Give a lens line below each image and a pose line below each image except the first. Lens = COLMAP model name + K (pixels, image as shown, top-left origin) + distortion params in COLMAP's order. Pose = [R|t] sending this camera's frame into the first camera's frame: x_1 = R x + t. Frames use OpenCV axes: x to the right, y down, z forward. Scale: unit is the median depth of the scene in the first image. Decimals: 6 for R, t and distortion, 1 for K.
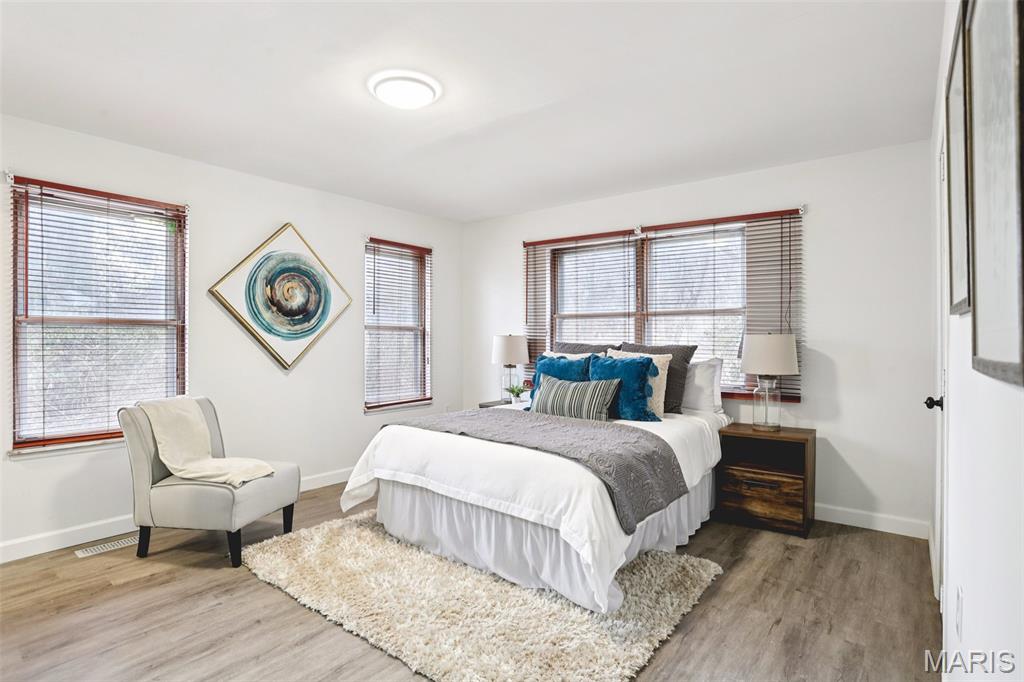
lens RADIAL K [[536.1, 0, 513.3], [0, 536.1, 329.8], [0, 0, 1]] dist [-0.029704, 0.001807]
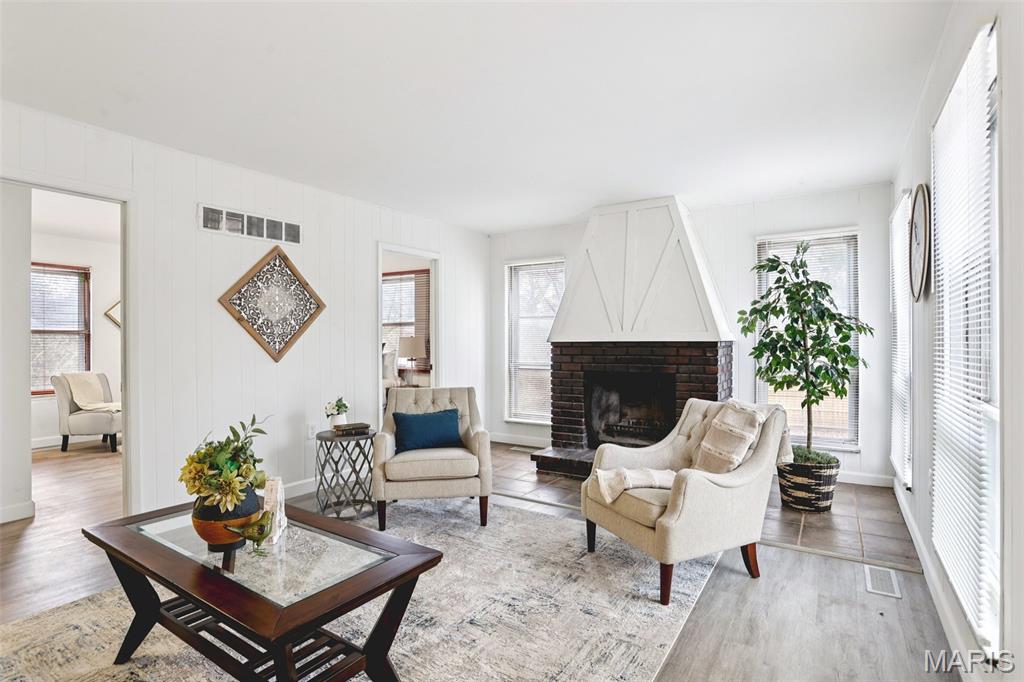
lens RADIAL K [[536.1, 0, 532.6], [0, 536.1, 339.6], [0, 0, 1]] dist [-0.029704, 0.001807]
pose [[0.996028, -0.005454, 0.088872, 0.771210], [0.004442, 0.999923, 0.011588, -0.001151], [-0.088928, -0.011147, 0.995976, -0.981920]]
